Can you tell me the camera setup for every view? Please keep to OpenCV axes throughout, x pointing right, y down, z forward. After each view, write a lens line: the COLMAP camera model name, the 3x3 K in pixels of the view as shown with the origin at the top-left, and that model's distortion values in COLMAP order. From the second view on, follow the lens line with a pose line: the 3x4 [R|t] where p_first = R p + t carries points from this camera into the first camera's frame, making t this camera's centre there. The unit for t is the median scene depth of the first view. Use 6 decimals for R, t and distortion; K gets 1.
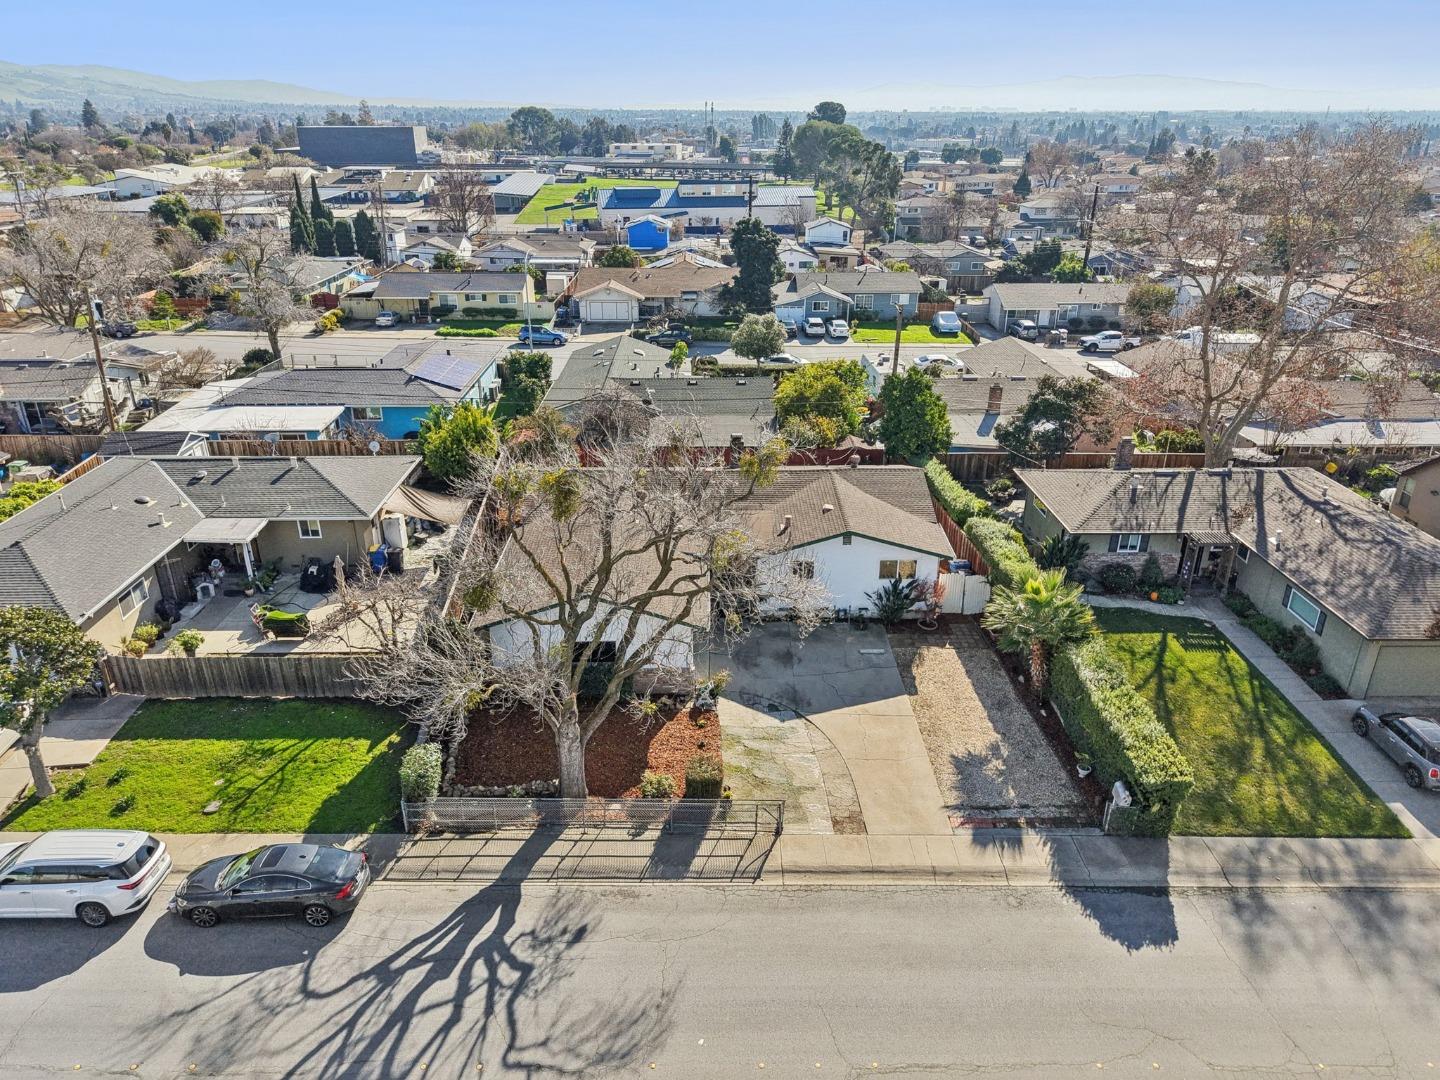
lens RADIAL K [[986.8, 0, 720.0], [0, 986.8, 540.0], [0, 0, 1]] dist [-0.002802, -0.001764]
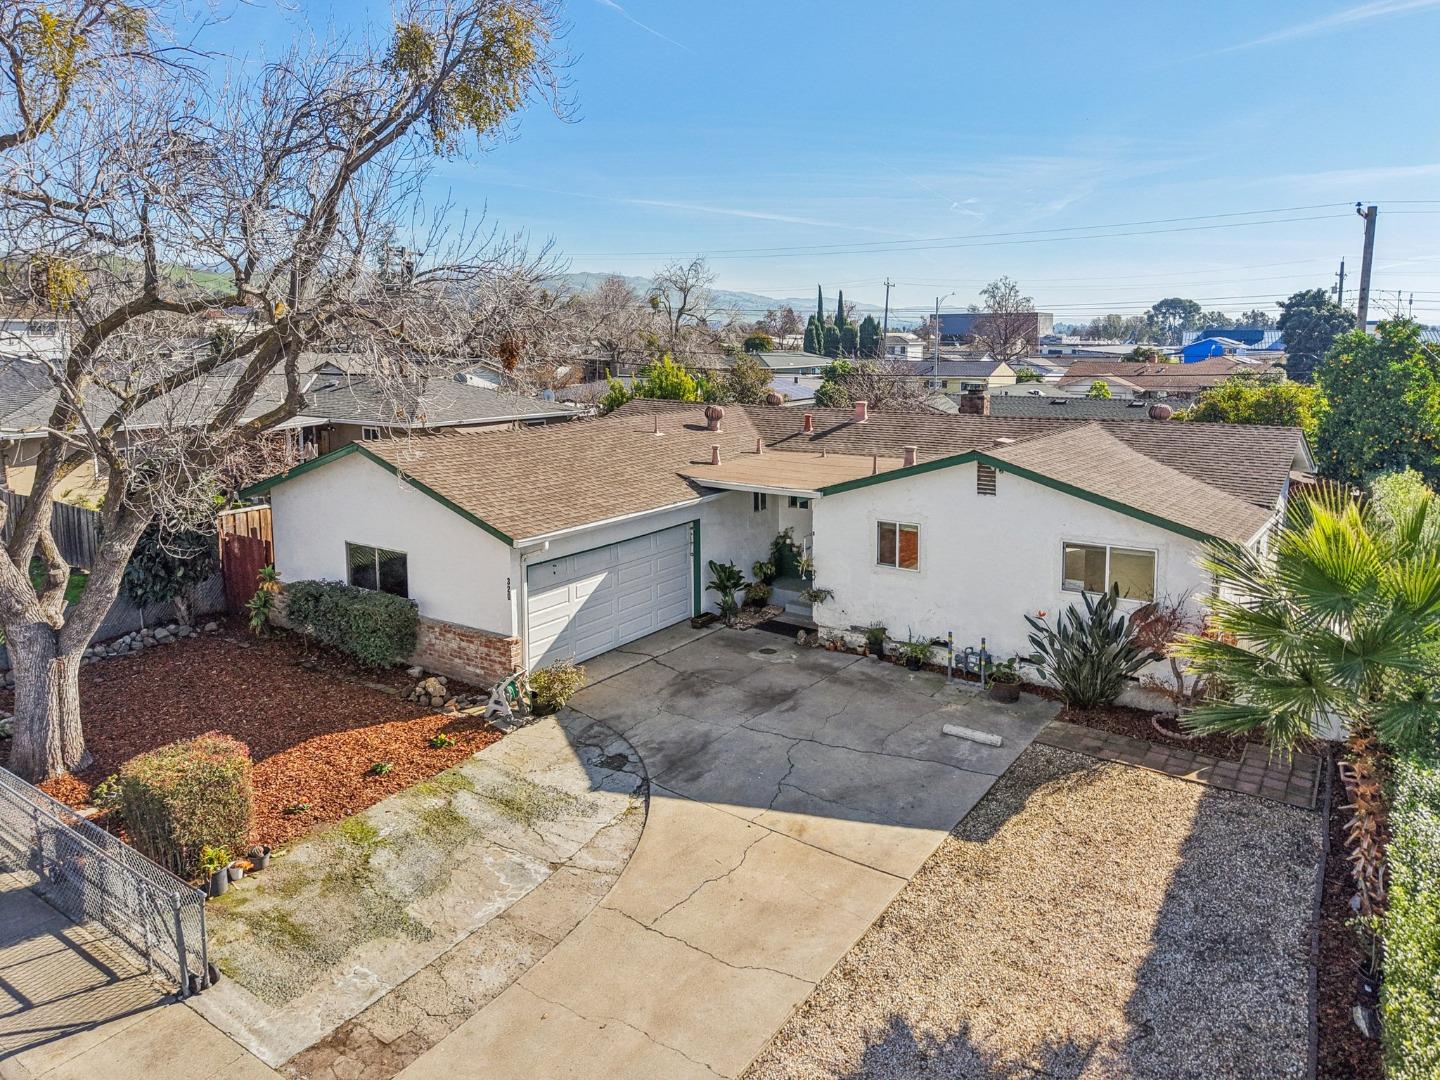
lens RADIAL K [[986.8, 0, 720.0], [0, 986.8, 540.0], [0, 0, 1]] dist [-0.002802, -0.001764]
pose [[0.809812, 0.109217, -0.576434, 0.330620], [-0.224395, 0.965474, -0.132316, 0.125539], [0.542080, 0.236500, 0.806360, 0.668731]]
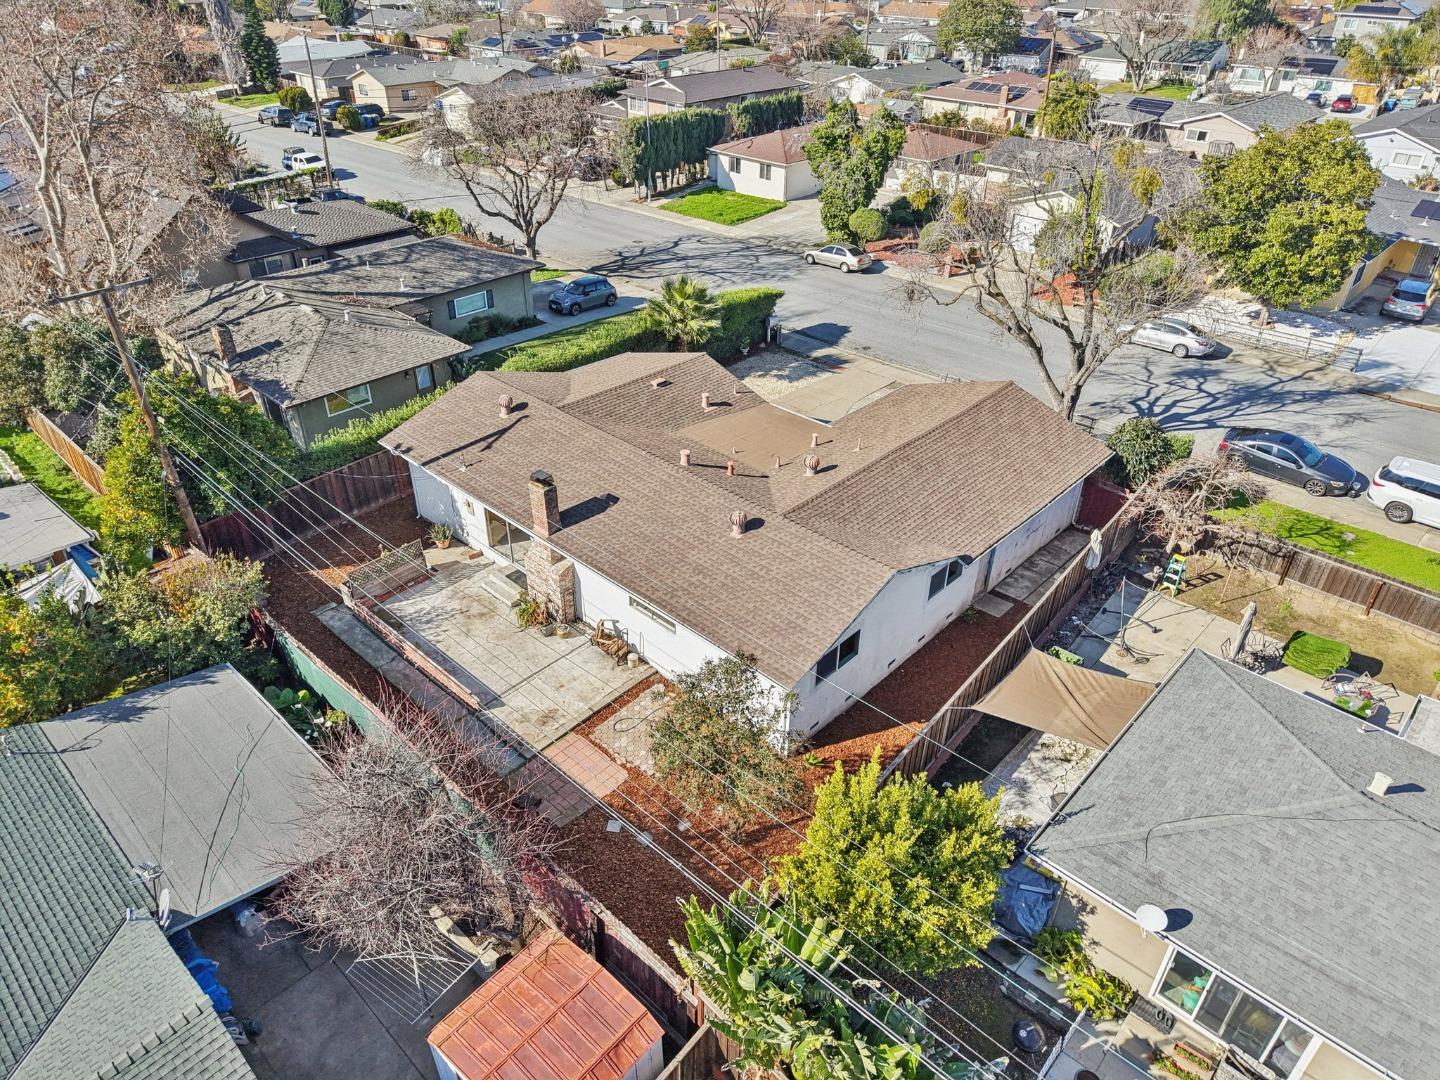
lens RADIAL K [[986.8, 0, 720.0], [0, 986.8, 540.0], [0, 0, 1]] dist [-0.002802, -0.001764]
pose [[-0.715176, -0.381357, 0.585738, -0.580820], [0.273750, 0.618251, 0.736768, -0.680781], [-0.643105, 0.687265, -0.337762, 1.624613]]
